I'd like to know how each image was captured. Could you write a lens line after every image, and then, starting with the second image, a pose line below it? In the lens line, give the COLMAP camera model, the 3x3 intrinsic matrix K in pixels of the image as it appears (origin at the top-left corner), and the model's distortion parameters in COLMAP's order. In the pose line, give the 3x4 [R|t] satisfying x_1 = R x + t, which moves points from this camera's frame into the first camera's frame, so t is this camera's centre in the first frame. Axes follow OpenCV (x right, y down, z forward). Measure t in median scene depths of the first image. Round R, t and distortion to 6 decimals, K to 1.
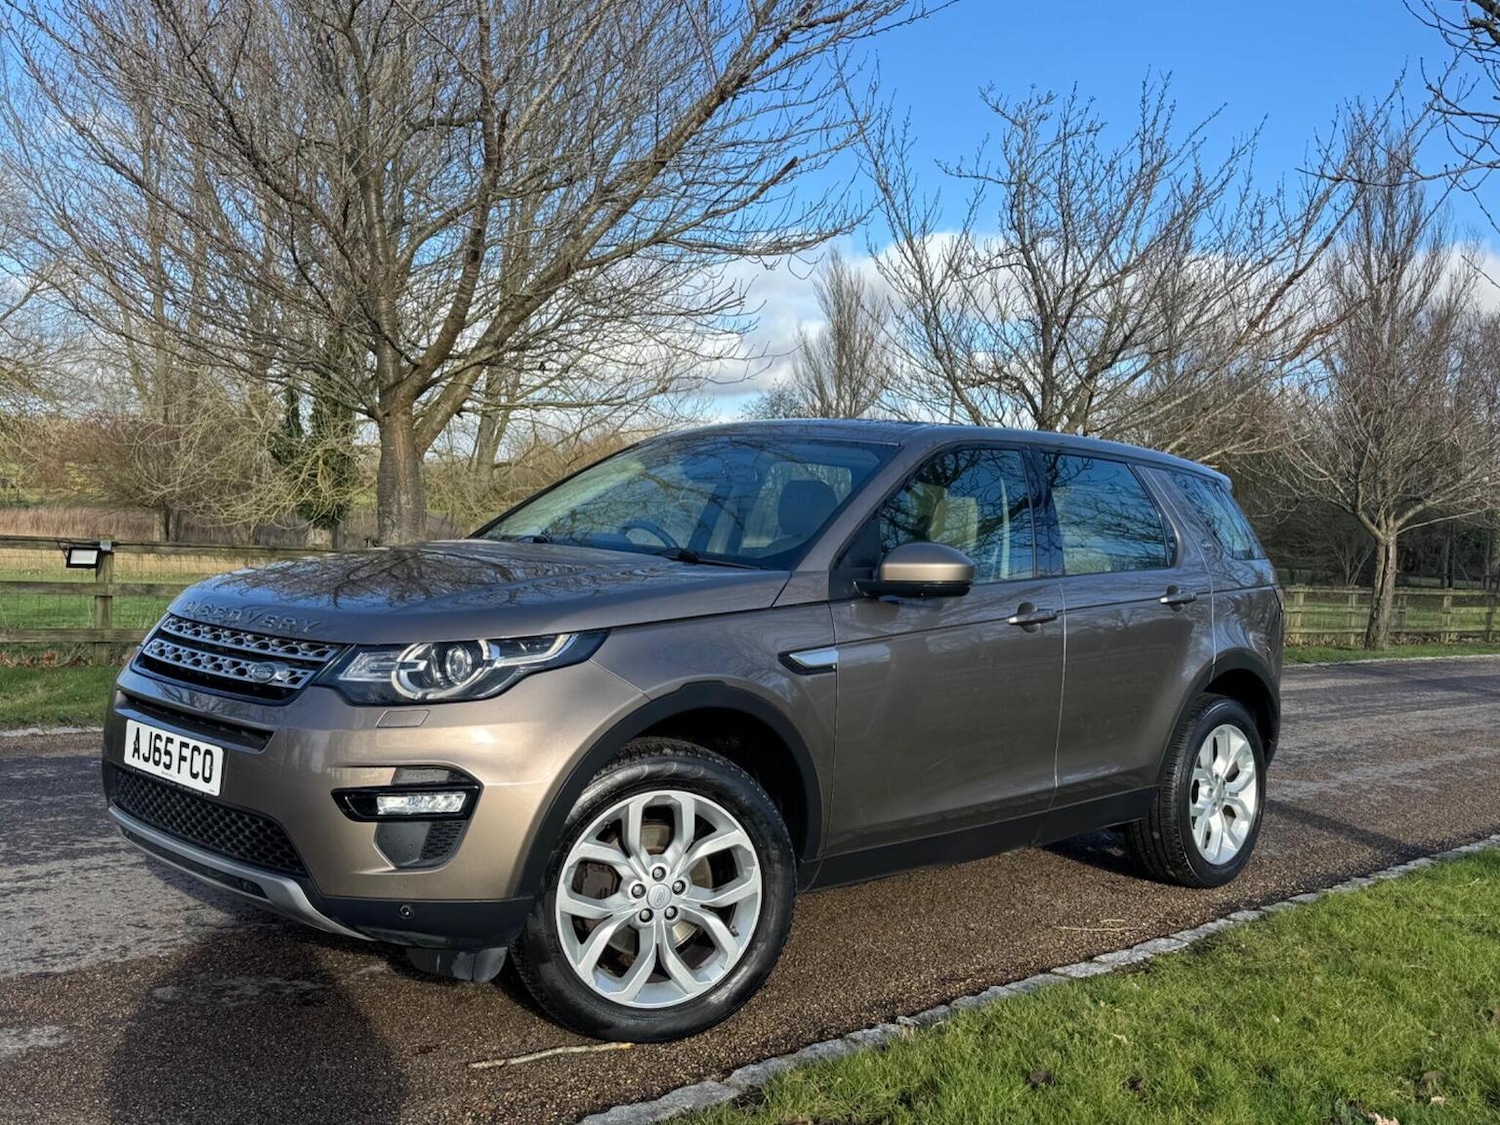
lens RADIAL K [[1456.3, 0, 745.7], [0, 1456.3, 563.8], [0, 0, 1]] dist [0.175860, -0.356802]
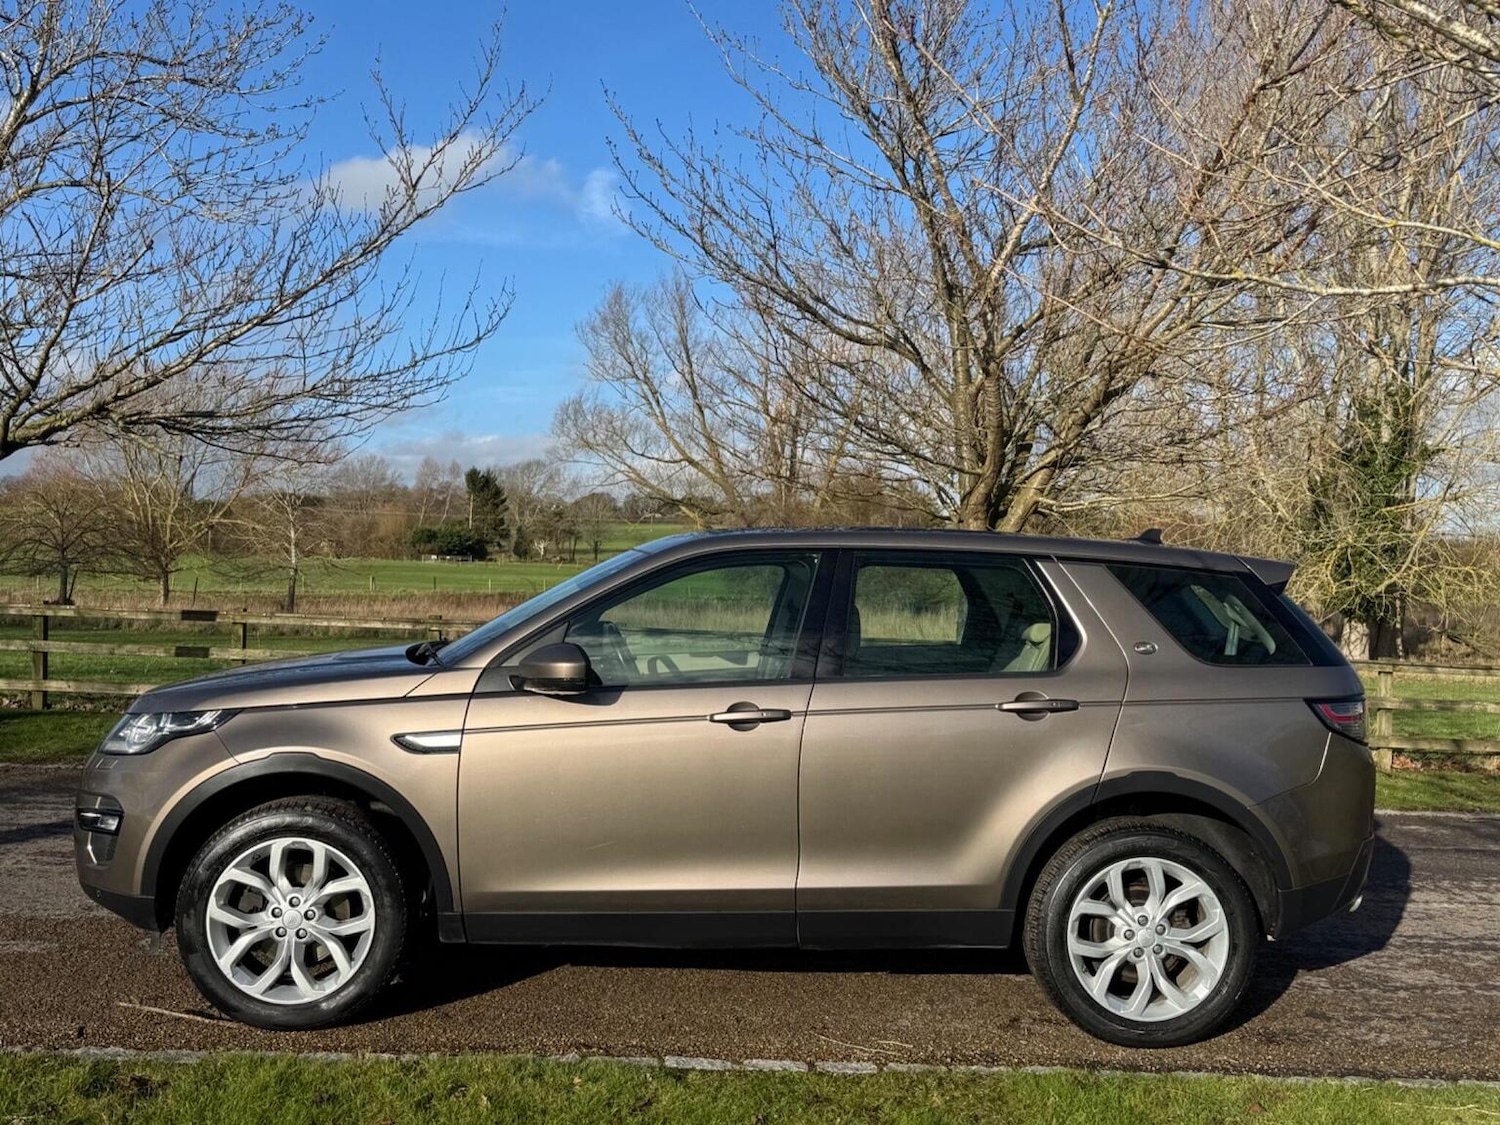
lens RADIAL K [[1456.4, 0, 741.7], [0, 1456.4, 561.2], [0, 0, 1]] dist [0.169733, -0.331082]
pose [[0.722771, -0.034044, -0.690248, 0.928249], [-0.010185, 0.998153, -0.059895, -0.012096], [0.691012, 0.050320, 0.721089, 0.249203]]
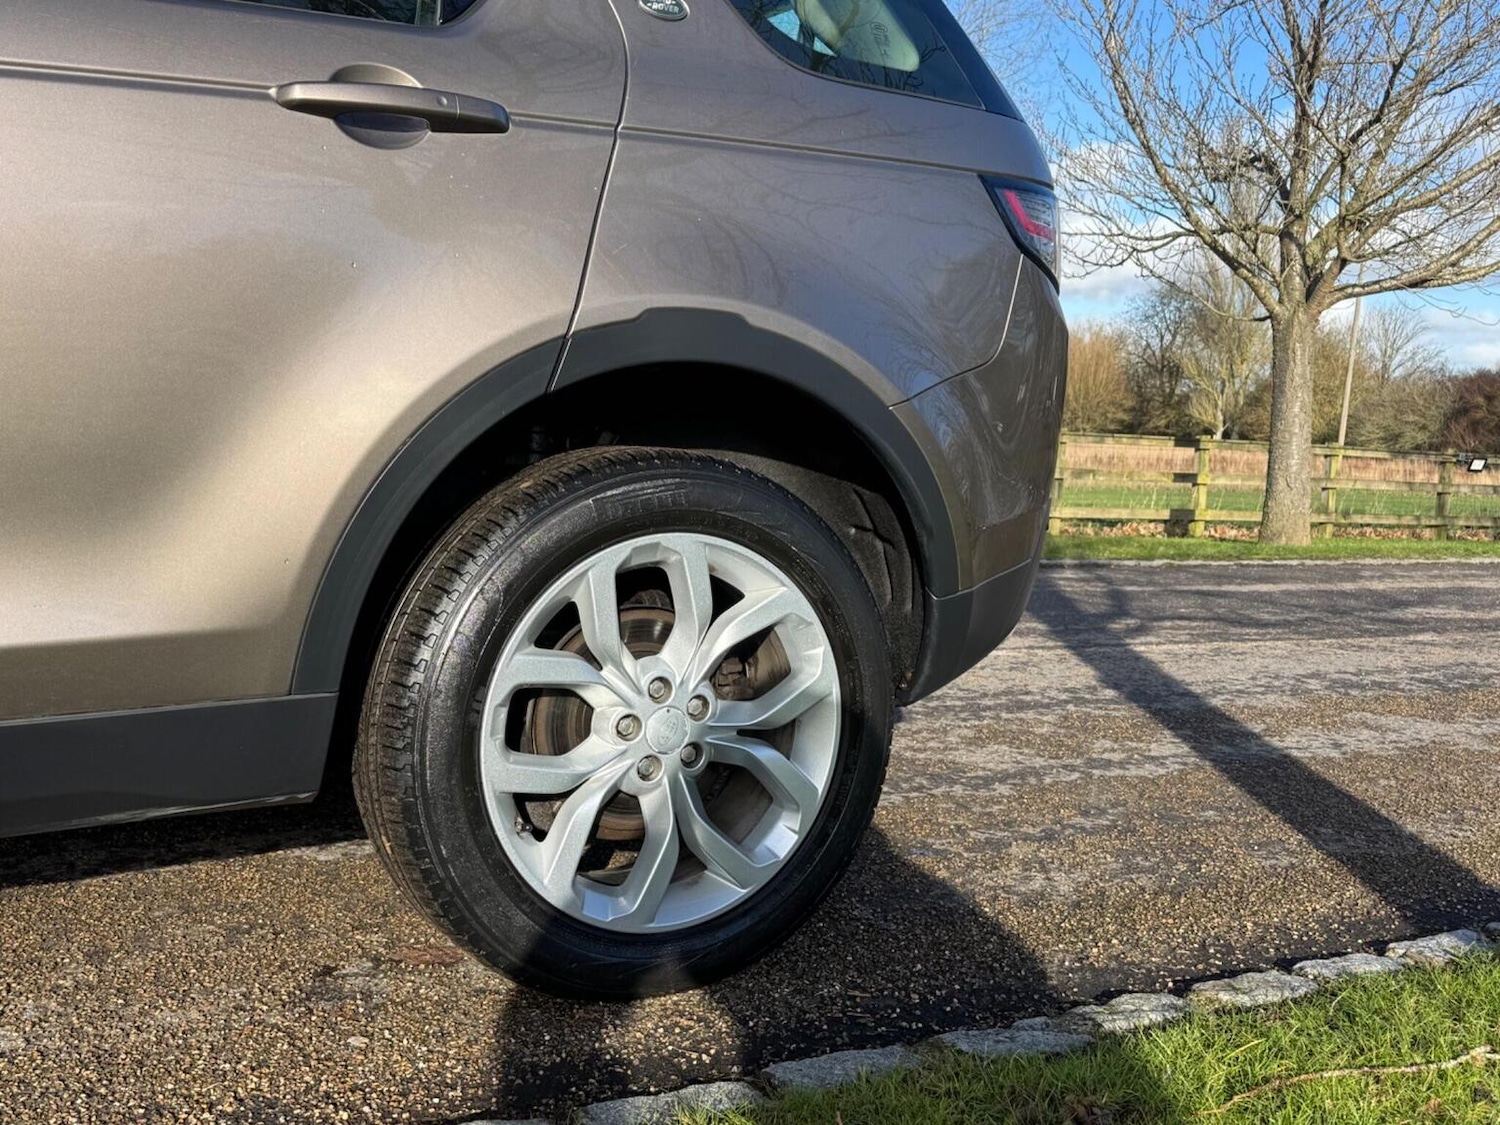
lens RADIAL K [[1457.8, 0, 750.0], [0, 1457.8, 562.5], [0, 0, 1]] dist [0.159898, -0.309924]
pose [[0.964143, 0.016706, -0.264855, 0.527503], [-0.001727, 0.998390, 0.056688, 0.119209], [0.265376, -0.054198, 0.962620, 0.834756]]
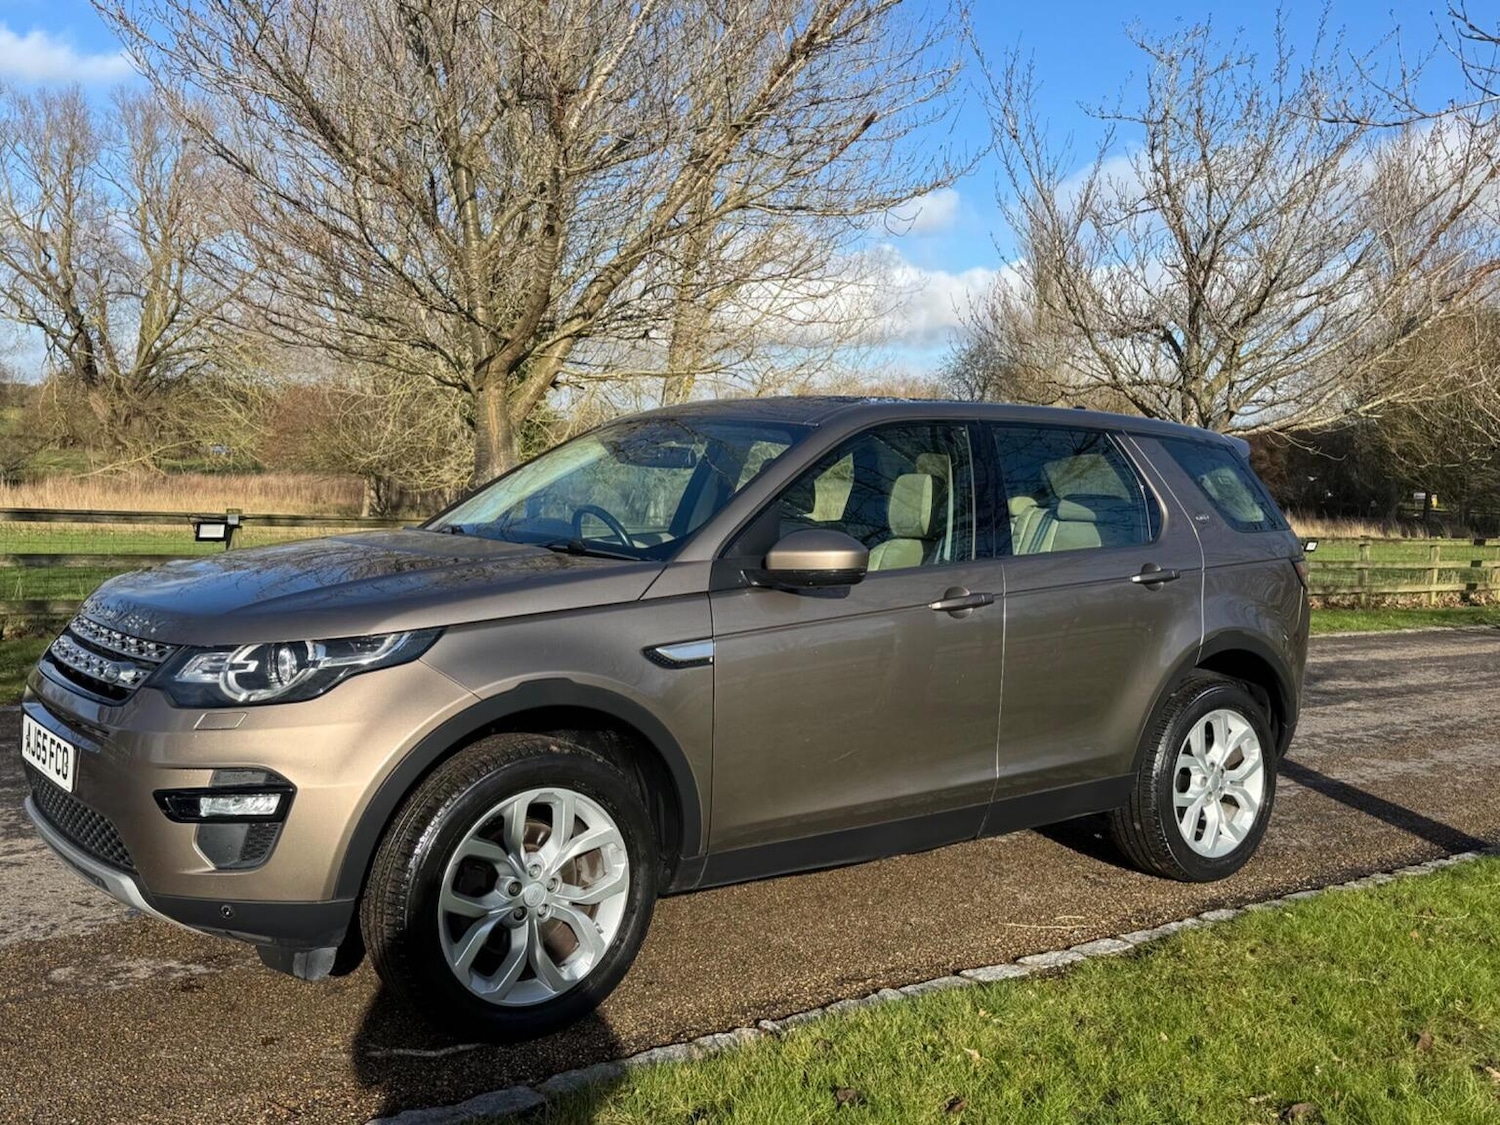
lens RADIAL K [[1448.2, 0, 747.4], [0, 1448.2, 554.4], [0, 0, 1]] dist [0.208908, -0.419450]
pose [[0.990233, -0.009943, -0.139069, 0.192321], [0.013425, 0.999619, 0.024129, -0.020390], [0.138776, -0.025760, 0.989989, 0.038401]]
